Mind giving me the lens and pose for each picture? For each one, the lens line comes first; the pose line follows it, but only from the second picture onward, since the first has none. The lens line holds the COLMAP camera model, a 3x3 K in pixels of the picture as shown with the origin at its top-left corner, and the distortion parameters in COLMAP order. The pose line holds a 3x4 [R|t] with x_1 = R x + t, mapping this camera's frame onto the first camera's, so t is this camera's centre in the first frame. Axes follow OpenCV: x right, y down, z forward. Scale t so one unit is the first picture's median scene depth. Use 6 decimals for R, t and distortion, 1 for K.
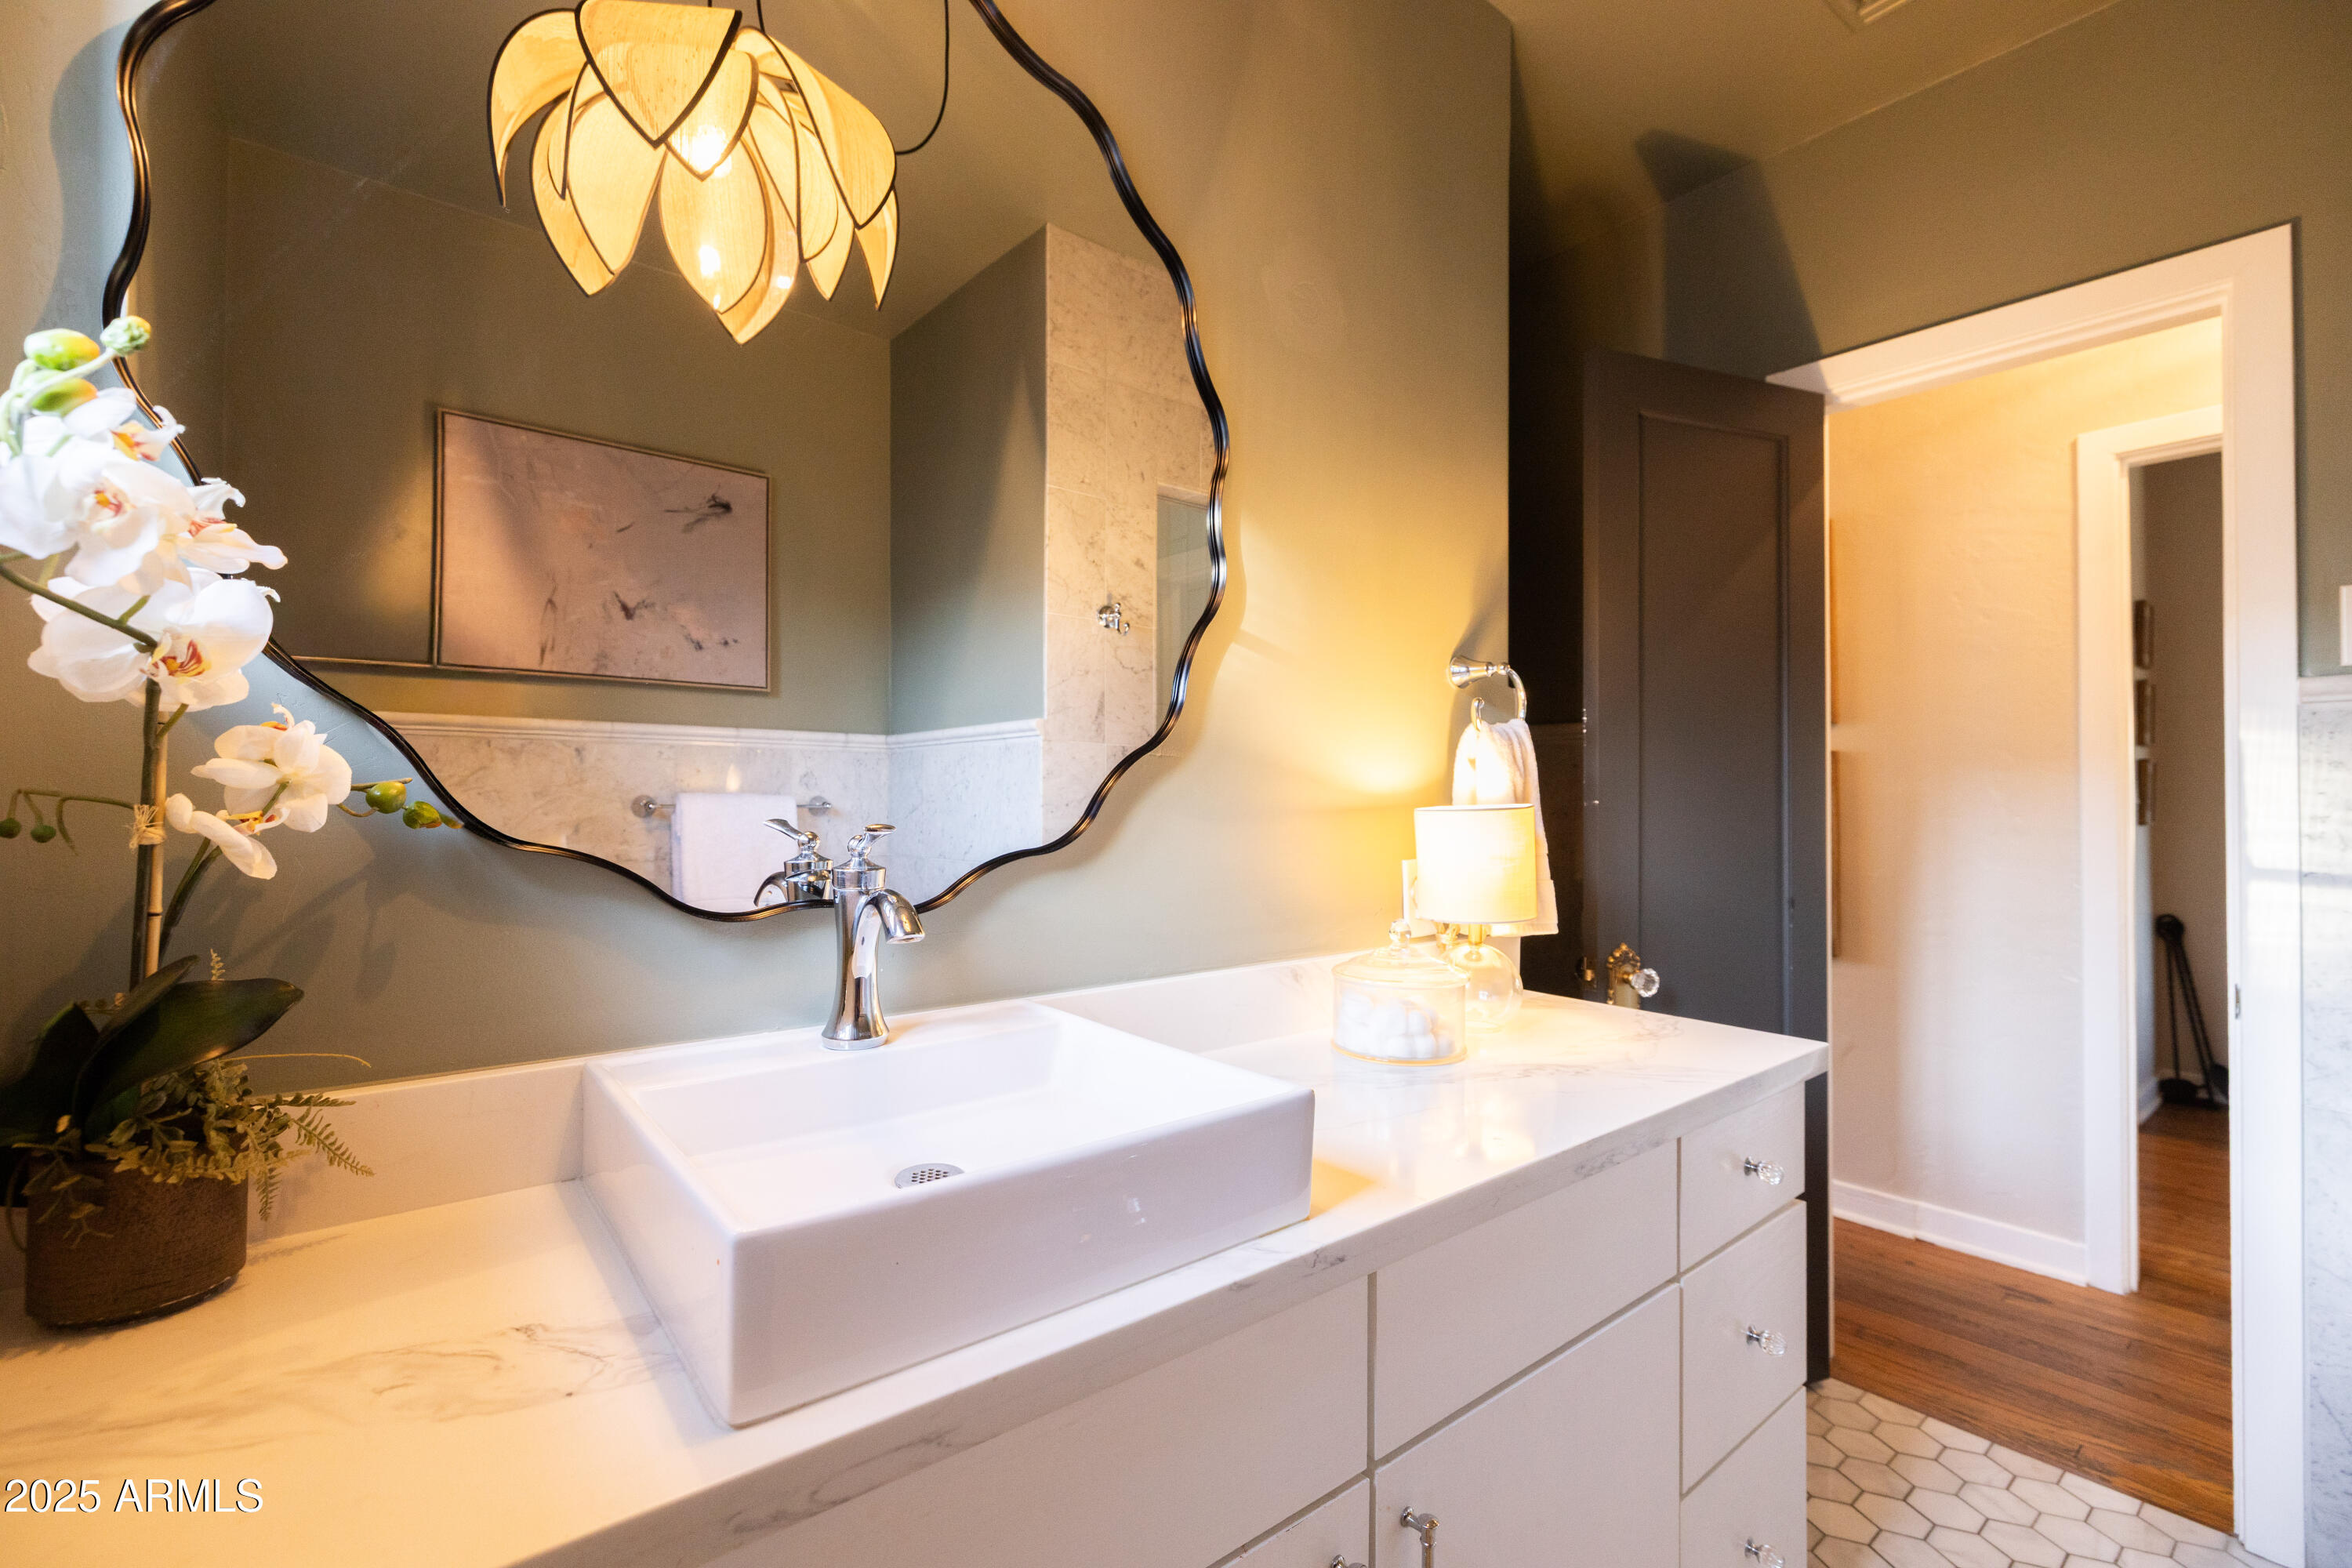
lens RADIAL K [[1007.0, 0, 1176.9], [0, 1007.0, 782.6], [0, 0, 1]] dist [-0.001750, -0.000352]
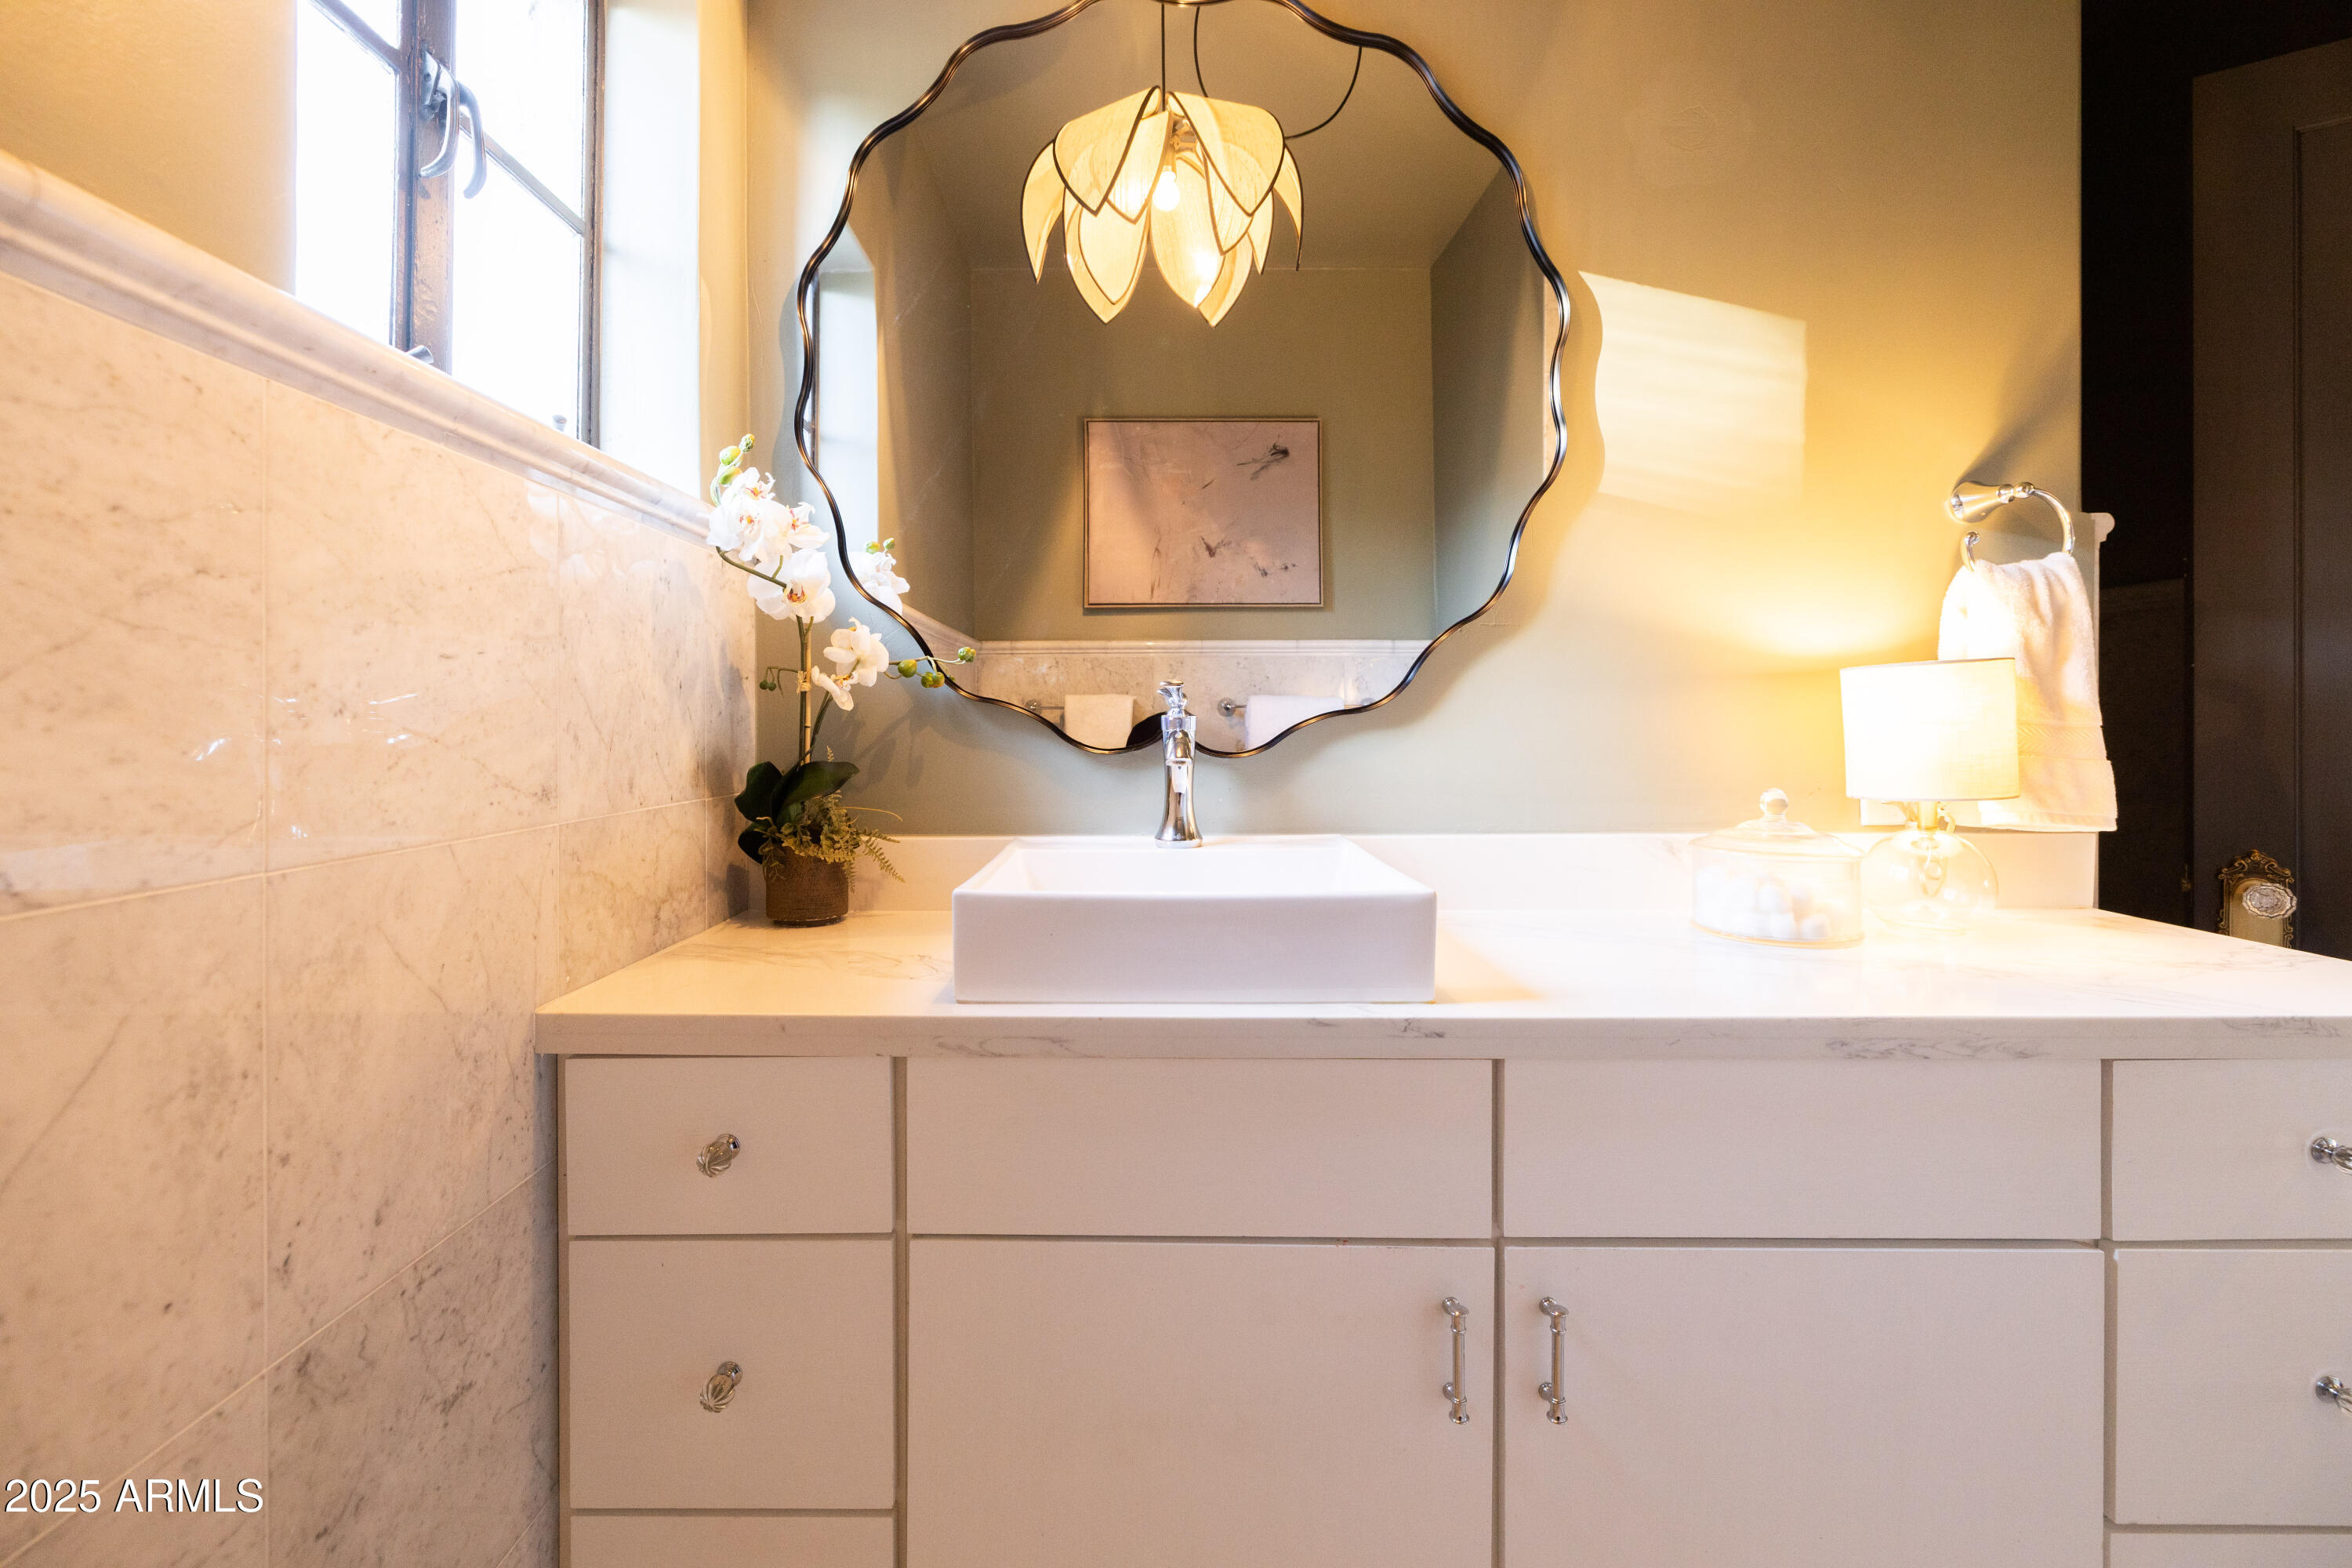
lens RADIAL K [[1007.4, 0, 1139.8], [0, 1007.4, 724.2], [0, 0, 1]] dist [0.001147, 0.000161]
pose [[0.771681, -0.008378, -0.635955, 0.373918], [0.021292, 0.999693, 0.012666, 0.057194], [0.635654, -0.023315, 0.771622, -0.057138]]
